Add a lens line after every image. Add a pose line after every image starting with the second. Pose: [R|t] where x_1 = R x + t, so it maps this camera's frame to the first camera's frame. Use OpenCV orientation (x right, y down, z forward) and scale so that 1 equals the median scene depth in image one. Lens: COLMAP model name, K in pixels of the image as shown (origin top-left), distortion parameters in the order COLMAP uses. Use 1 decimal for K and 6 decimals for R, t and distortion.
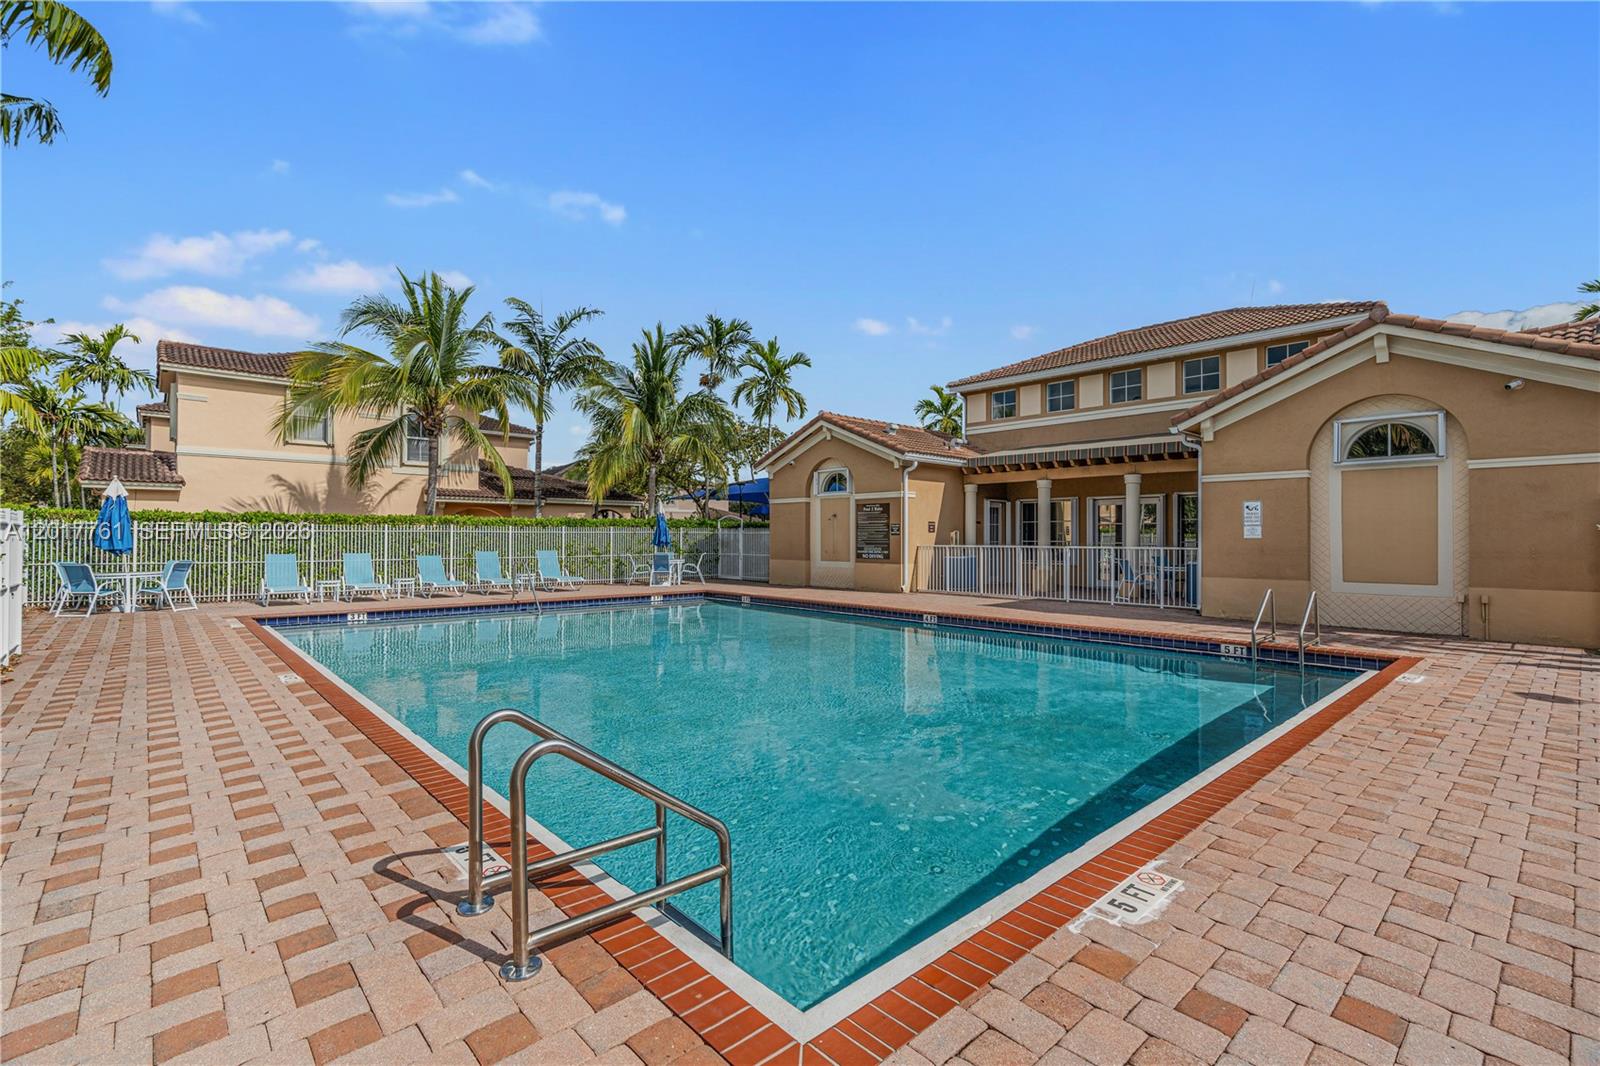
lens RADIAL K [[721.0, 0, 800.0], [0, 721.0, 533.0], [0, 0, 1]] dist [0.000030, 0.000062]
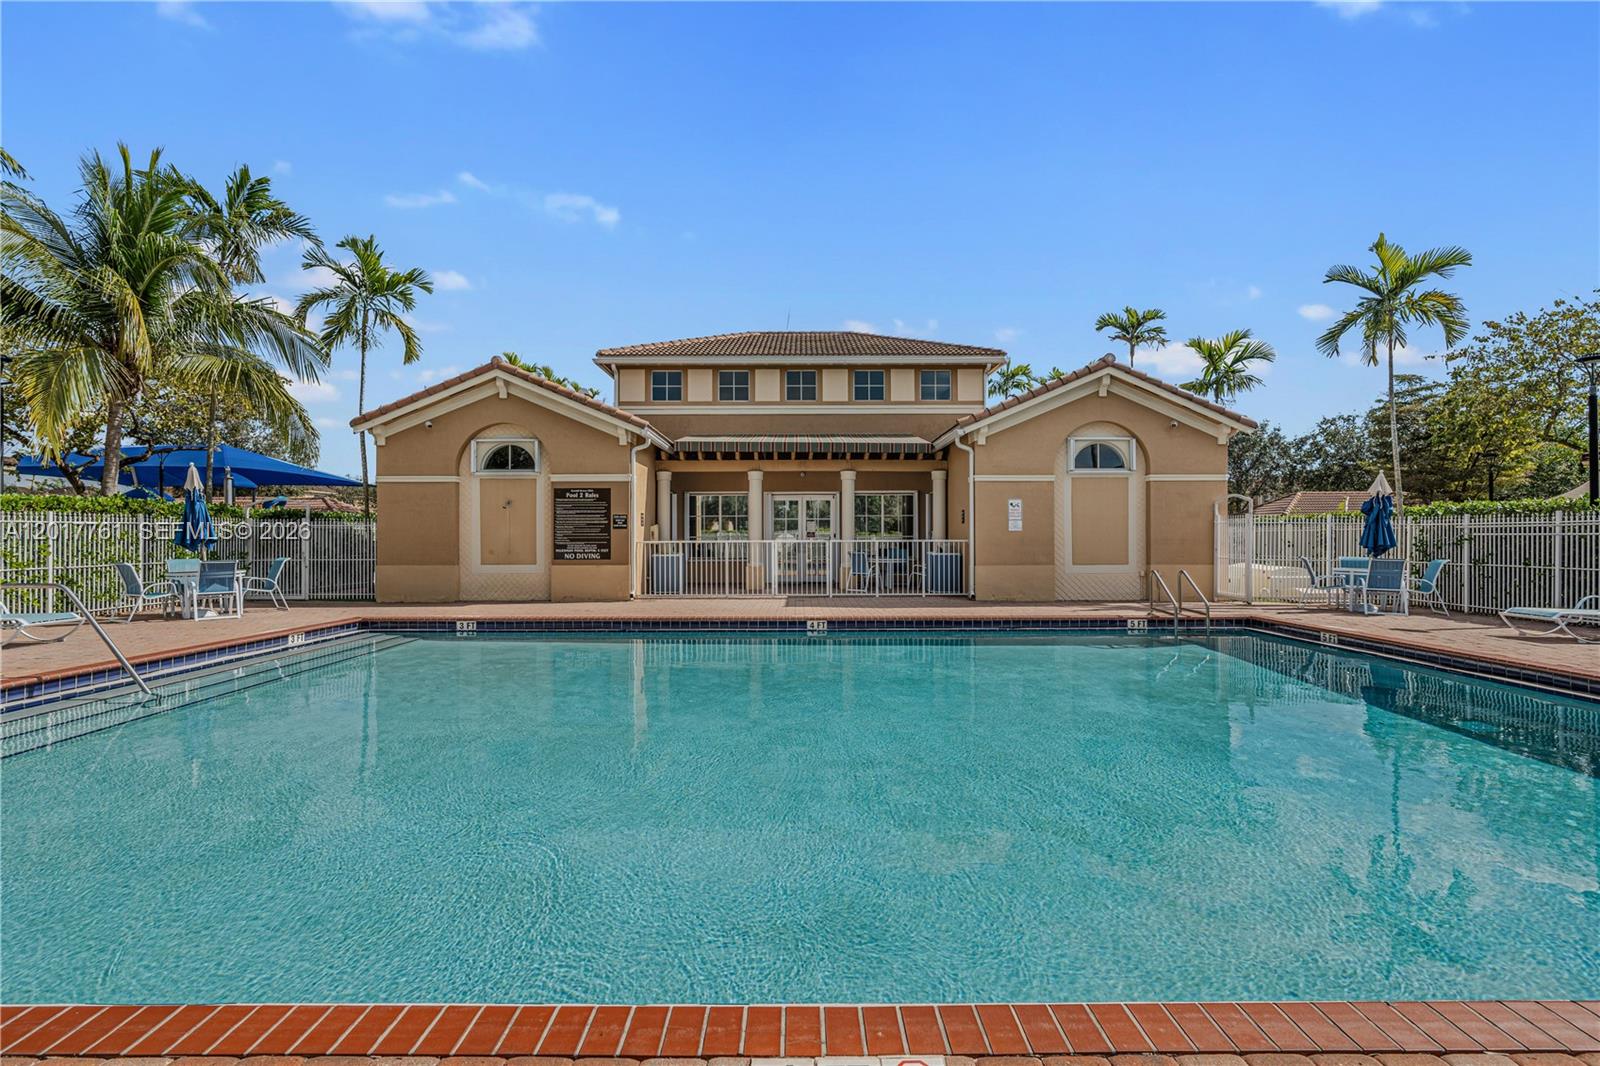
lens RADIAL K [[721.0, 0, 800.0], [0, 721.0, 533.0], [0, 0, 1]] dist [0.000030, 0.000062]
pose [[0.679928, -0.001893, 0.733276, -0.321925], [-0.000544, 0.999995, 0.003086, 0.005105], [-0.733278, -0.002497, 0.679924, 0.311751]]
